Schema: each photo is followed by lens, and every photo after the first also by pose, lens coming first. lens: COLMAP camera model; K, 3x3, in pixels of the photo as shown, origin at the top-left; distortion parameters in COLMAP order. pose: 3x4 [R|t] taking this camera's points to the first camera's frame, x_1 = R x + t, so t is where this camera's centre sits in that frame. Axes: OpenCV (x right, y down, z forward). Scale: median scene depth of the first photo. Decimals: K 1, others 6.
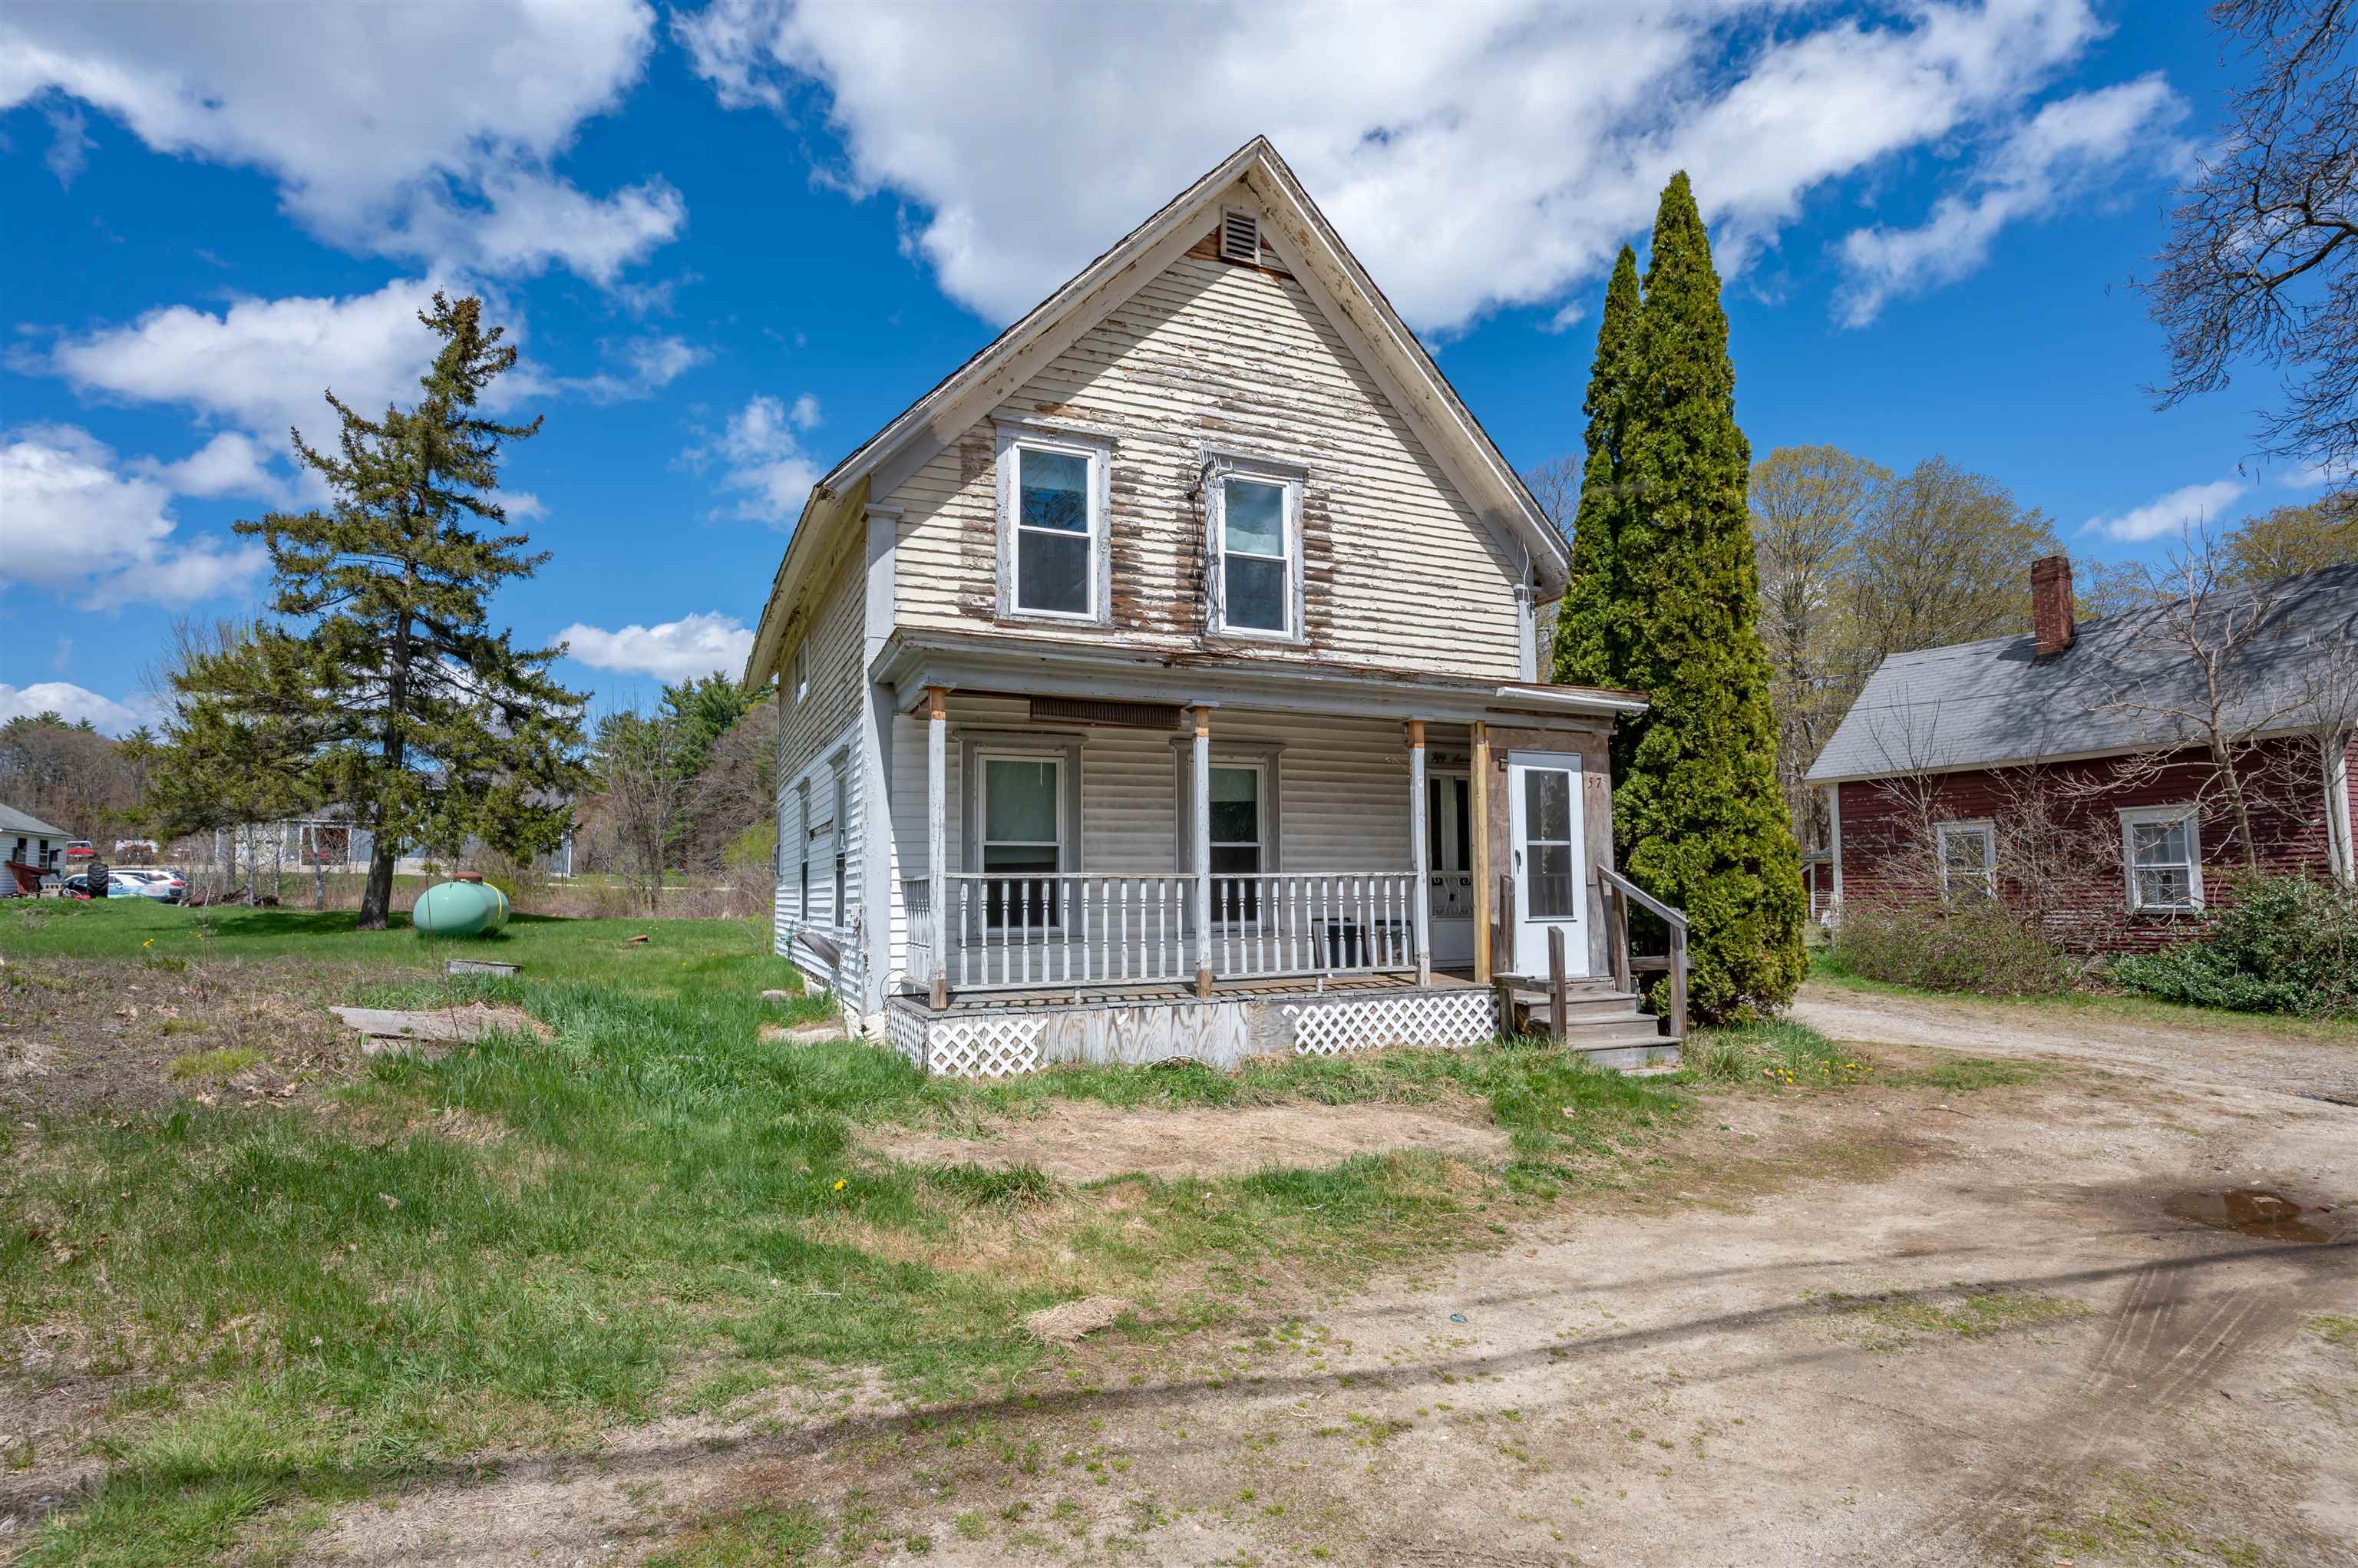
lens RADIAL K [[1148.6, 0, 1168.1], [0, 1148.6, 779.7], [0, 0, 1]] dist [0.000872, 0.000322]
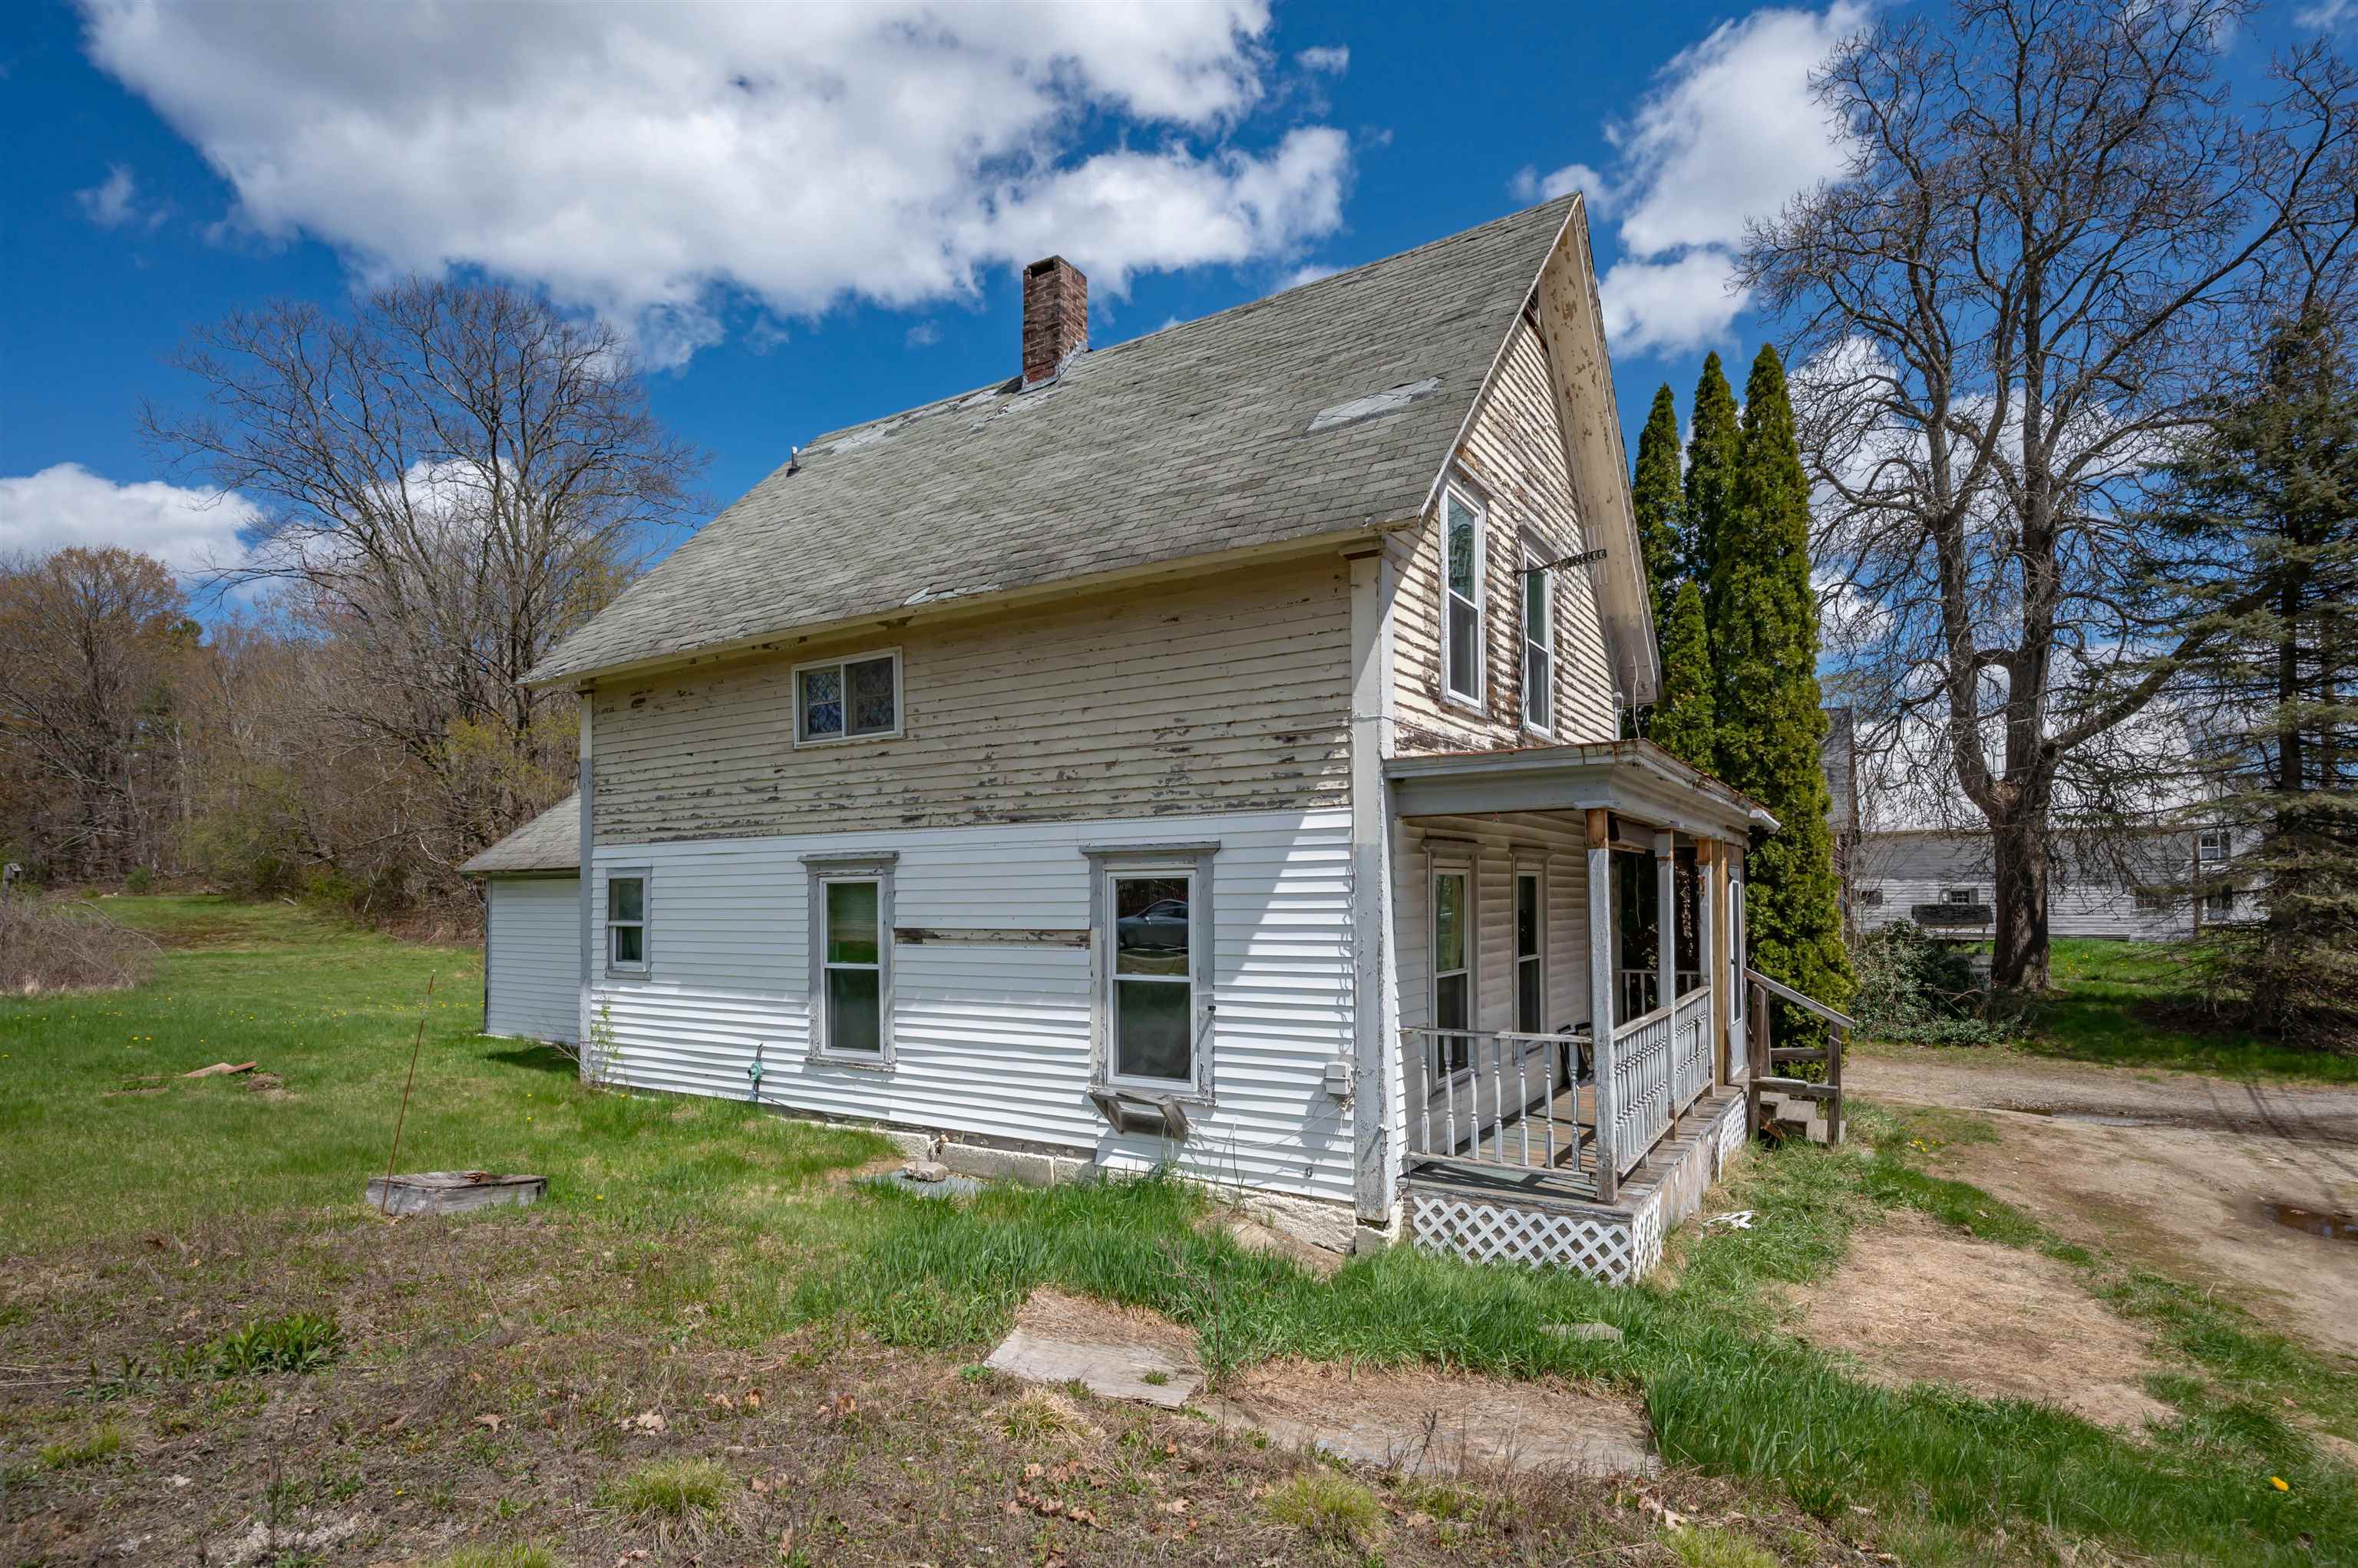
lens RADIAL K [[1171.1, 0, 1176.2], [0, 1171.1, 844.2], [0, 0, 1]] dist [0.000493, 0.000655]
pose [[0.828302, 0.026418, 0.559658, -0.714194], [-0.052659, 0.998137, 0.030820, -0.049863], [-0.557801, -0.055000, 0.828150, 0.377010]]
